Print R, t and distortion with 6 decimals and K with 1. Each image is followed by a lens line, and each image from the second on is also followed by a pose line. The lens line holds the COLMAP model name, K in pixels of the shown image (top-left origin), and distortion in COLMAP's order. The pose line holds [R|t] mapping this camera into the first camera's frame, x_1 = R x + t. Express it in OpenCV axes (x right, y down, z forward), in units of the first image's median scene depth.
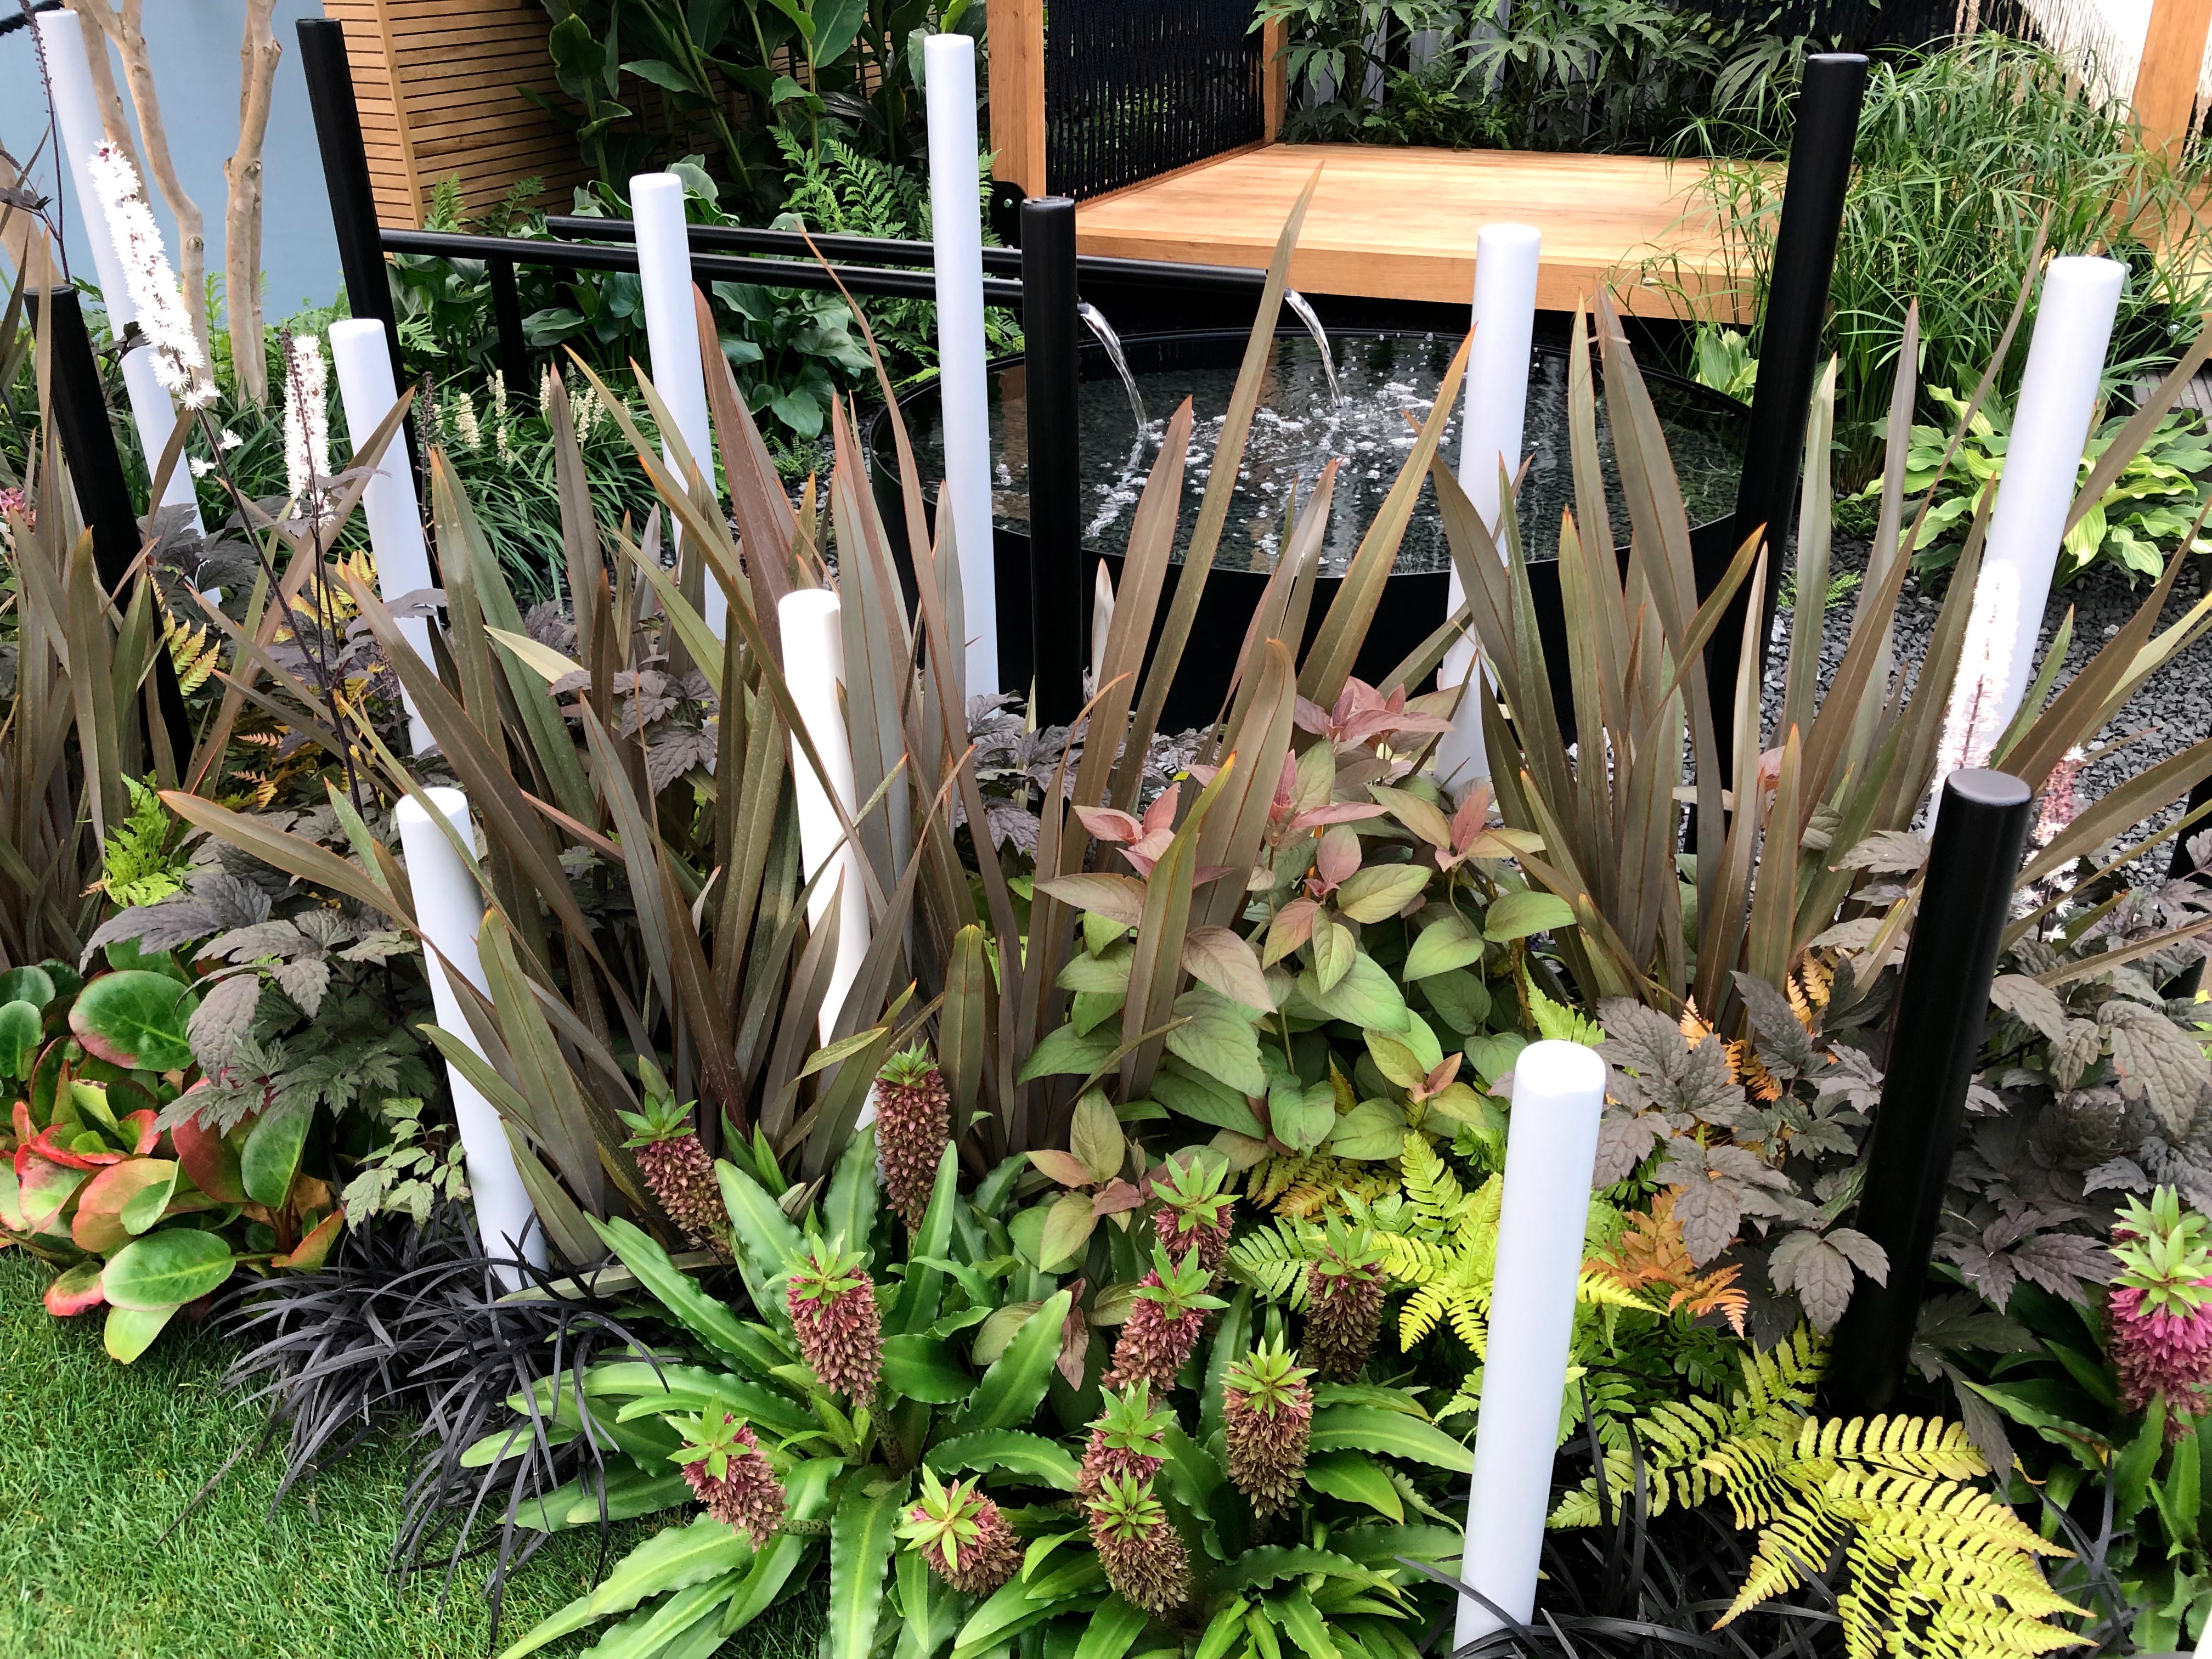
lens RADIAL K [[1791.9, 0, 1106.0], [0, 1791.9, 829.5], [0, 0, 1]] dist [0.050904, -0.067591]
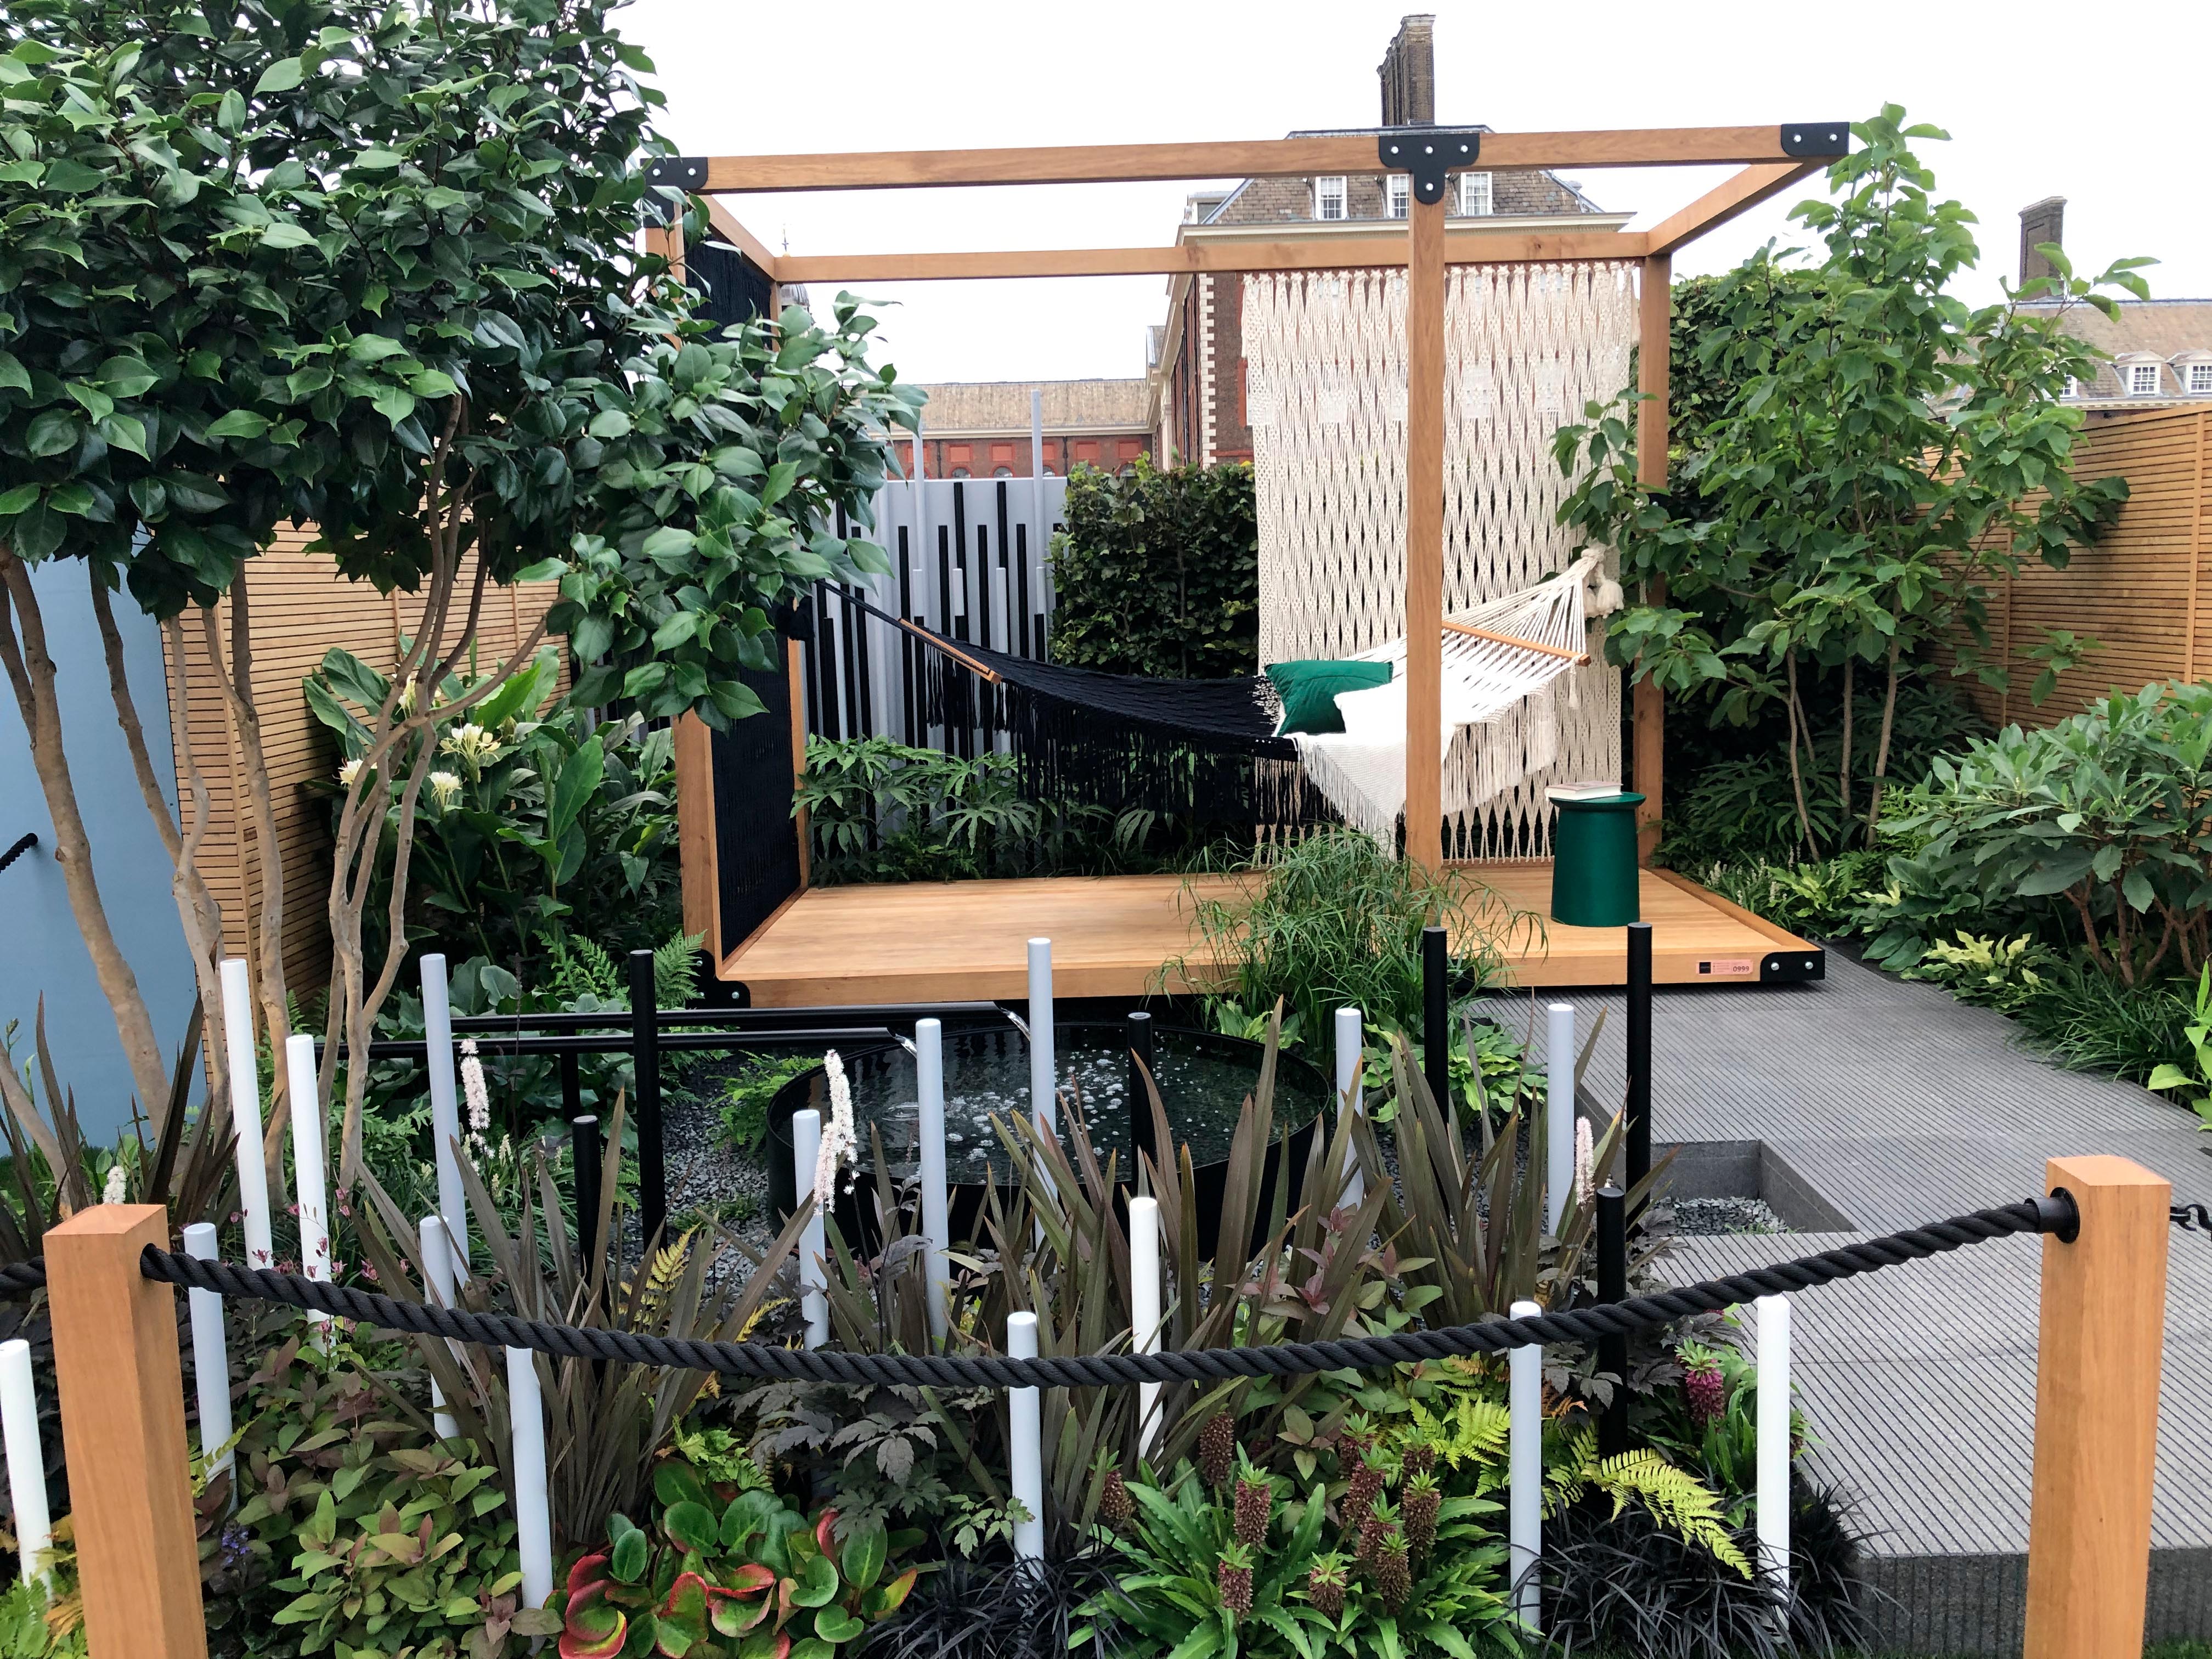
lens RADIAL K [[1791.9, 0, 1106.0], [0, 1791.9, 829.5], [0, 0, 1]] dist [0.050904, -0.067591]
pose [[0.916466, -0.073733, 0.393260, -0.465318], [0.204047, 0.931586, -0.300852, 0.047456], [-0.344173, 0.355964, 0.868812, -0.503294]]
